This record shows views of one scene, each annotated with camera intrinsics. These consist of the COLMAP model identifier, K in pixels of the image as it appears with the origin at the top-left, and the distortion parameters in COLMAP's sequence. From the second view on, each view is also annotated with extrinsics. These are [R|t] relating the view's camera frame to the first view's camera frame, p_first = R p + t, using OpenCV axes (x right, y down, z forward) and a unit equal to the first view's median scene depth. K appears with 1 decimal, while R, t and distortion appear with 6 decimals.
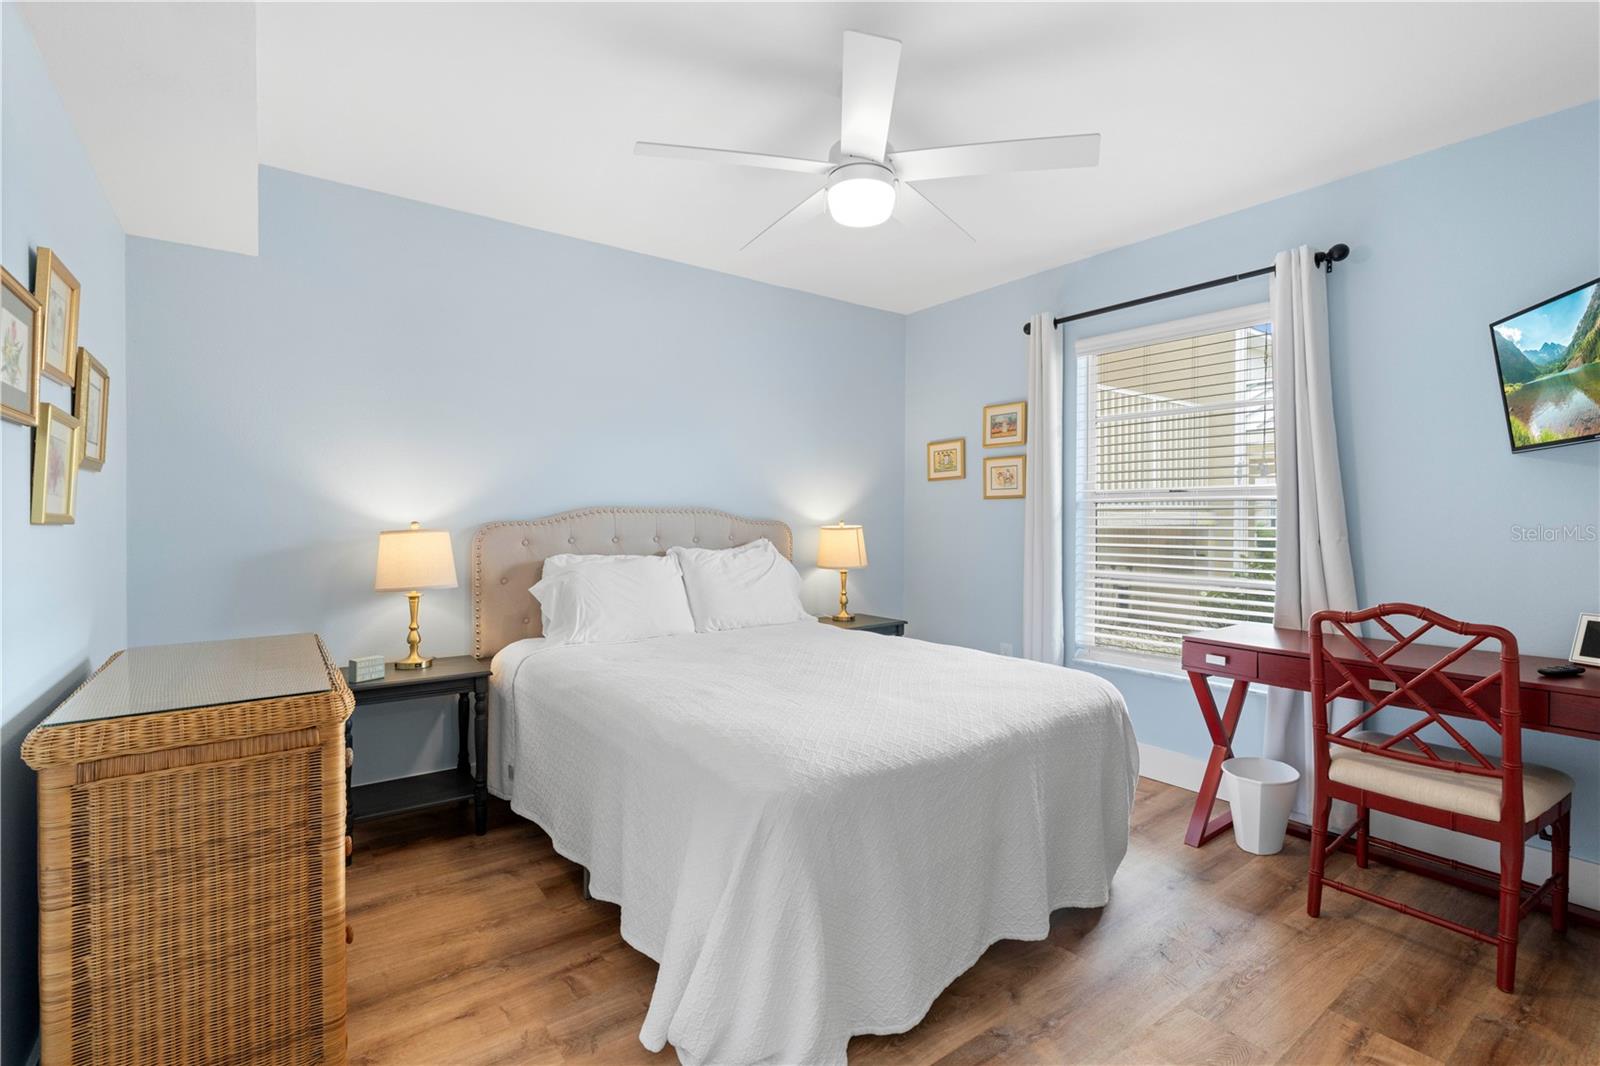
lens RADIAL K [[727.8, 0, 803.6], [0, 727.8, 527.1], [0, 0, 1]] dist [-0.005340, 0.000435]
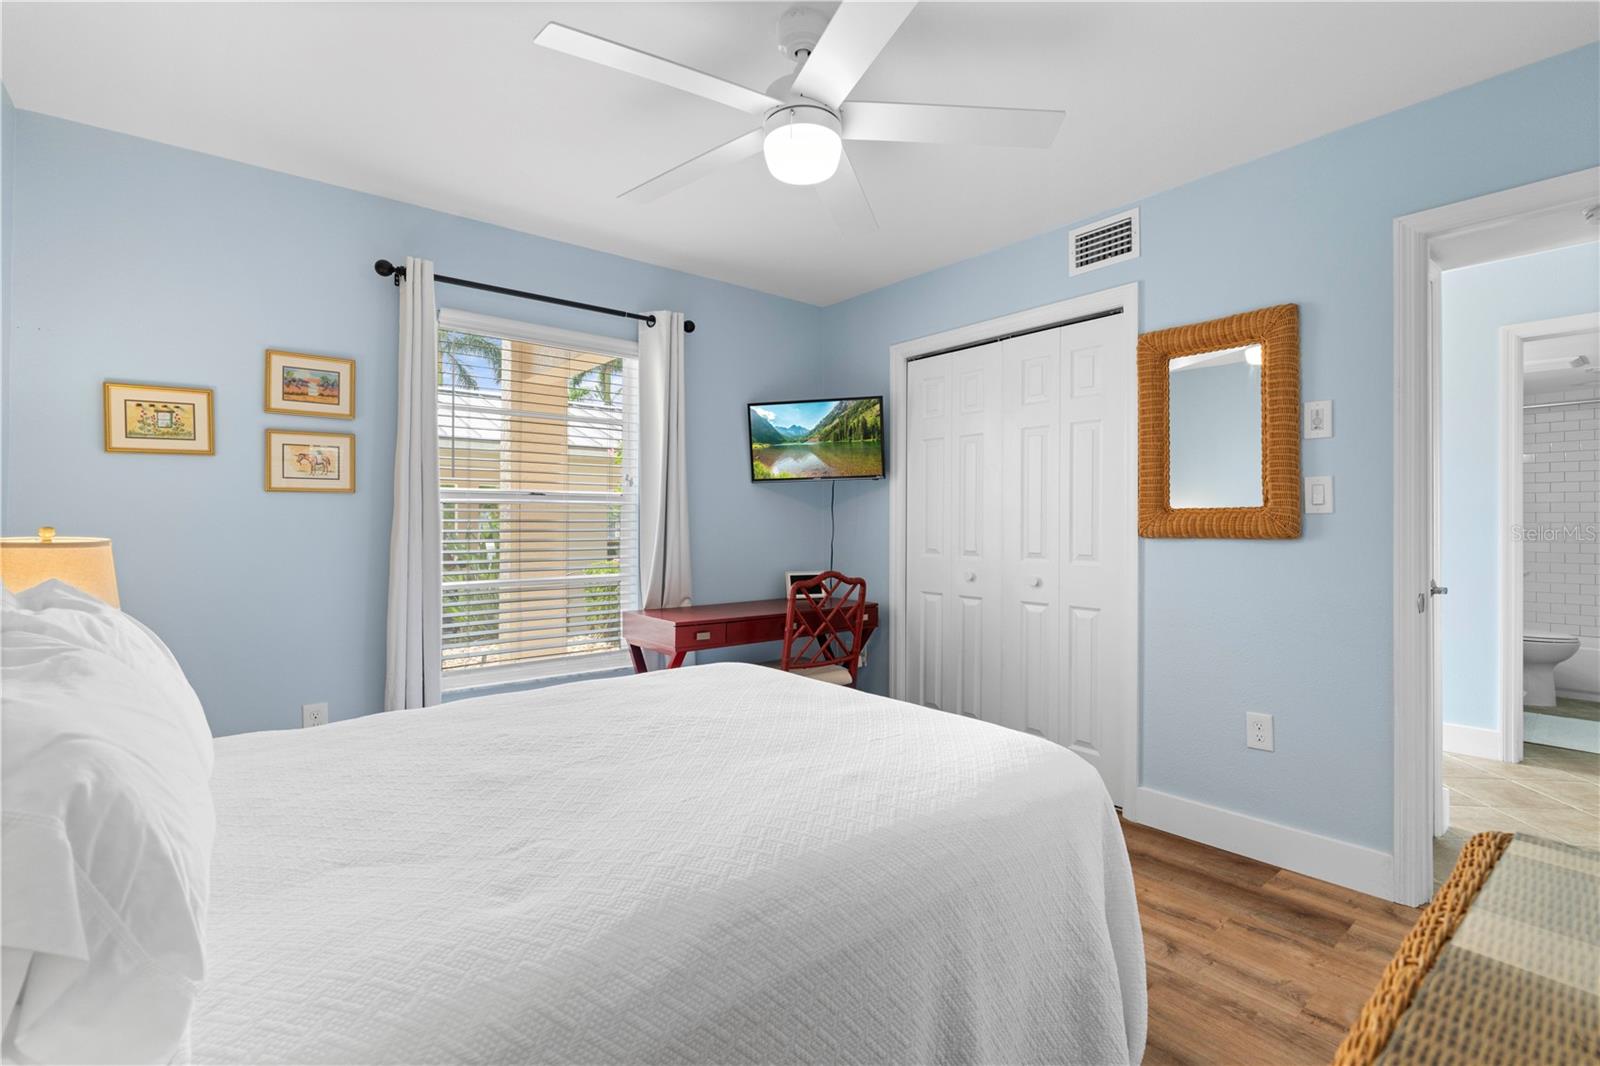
lens RADIAL K [[727.8, 0, 803.6], [0, 727.8, 527.1], [0, 0, 1]] dist [-0.005340, 0.000435]
pose [[-0.045687, -0.007364, 0.998929, -0.441316], [0.012767, 0.999887, 0.007955, -0.006403], [-0.998874, 0.013117, -0.045587, 0.584422]]
